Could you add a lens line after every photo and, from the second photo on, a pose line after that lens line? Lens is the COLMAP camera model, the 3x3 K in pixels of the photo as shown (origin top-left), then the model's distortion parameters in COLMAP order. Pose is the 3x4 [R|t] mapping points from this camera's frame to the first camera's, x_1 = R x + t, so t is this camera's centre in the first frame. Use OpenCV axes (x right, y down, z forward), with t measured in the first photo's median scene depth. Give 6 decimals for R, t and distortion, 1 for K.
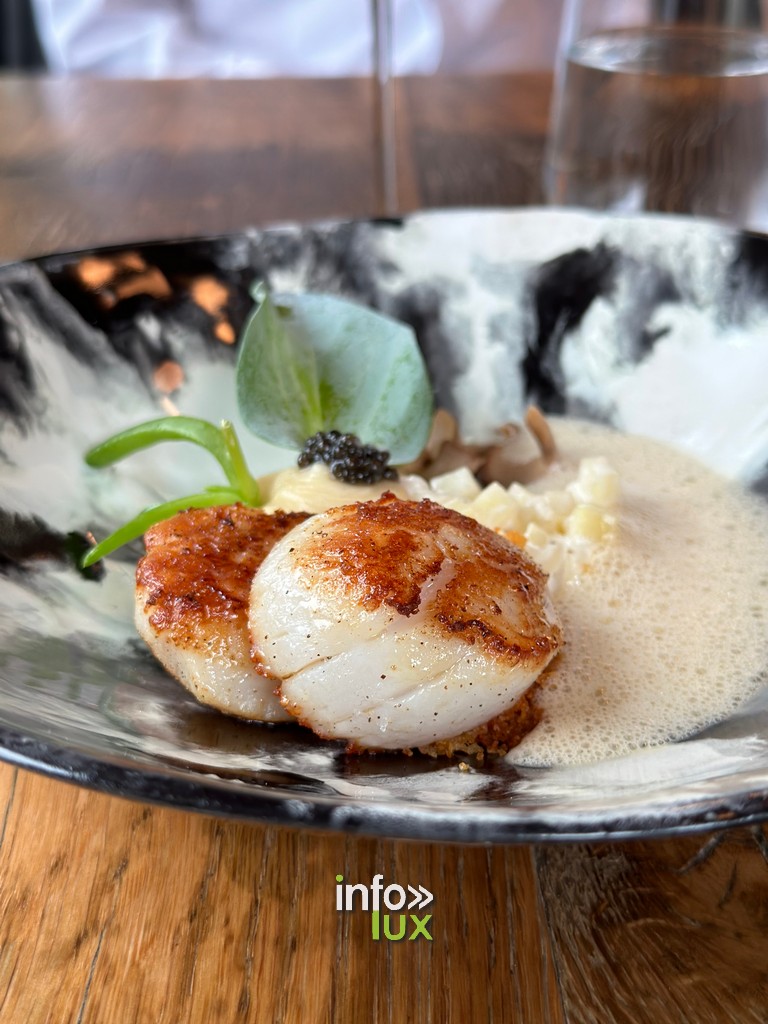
lens RADIAL K [[1524.4, 0, 384.0], [0, 1524.4, 512.0], [0, 0, 1]] dist [0.147593, -0.148531]
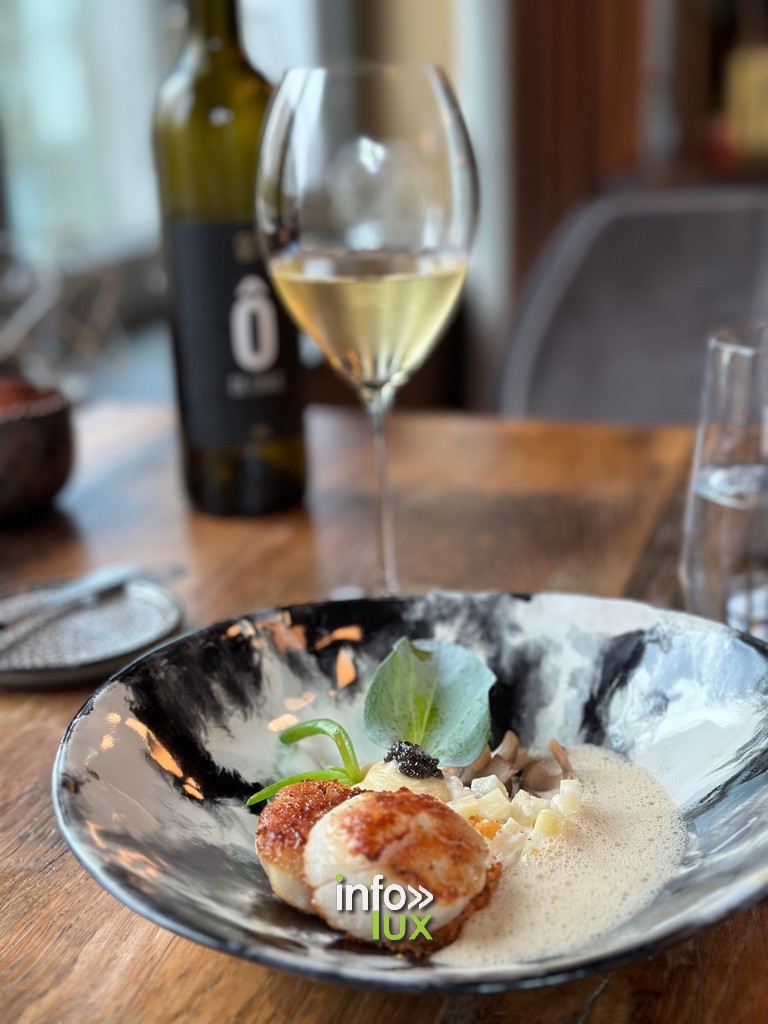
lens RADIAL K [[1524.4, 0, 384.0], [0, 1524.4, 512.0], [0, 0, 1]] dist [0.147593, -0.148531]
pose [[0.942758, 0.079134, -0.323953, 0.506220], [-0.124989, 0.984472, -0.123255, -0.100946], [0.309169, 0.156691, 0.938010, -0.649420]]
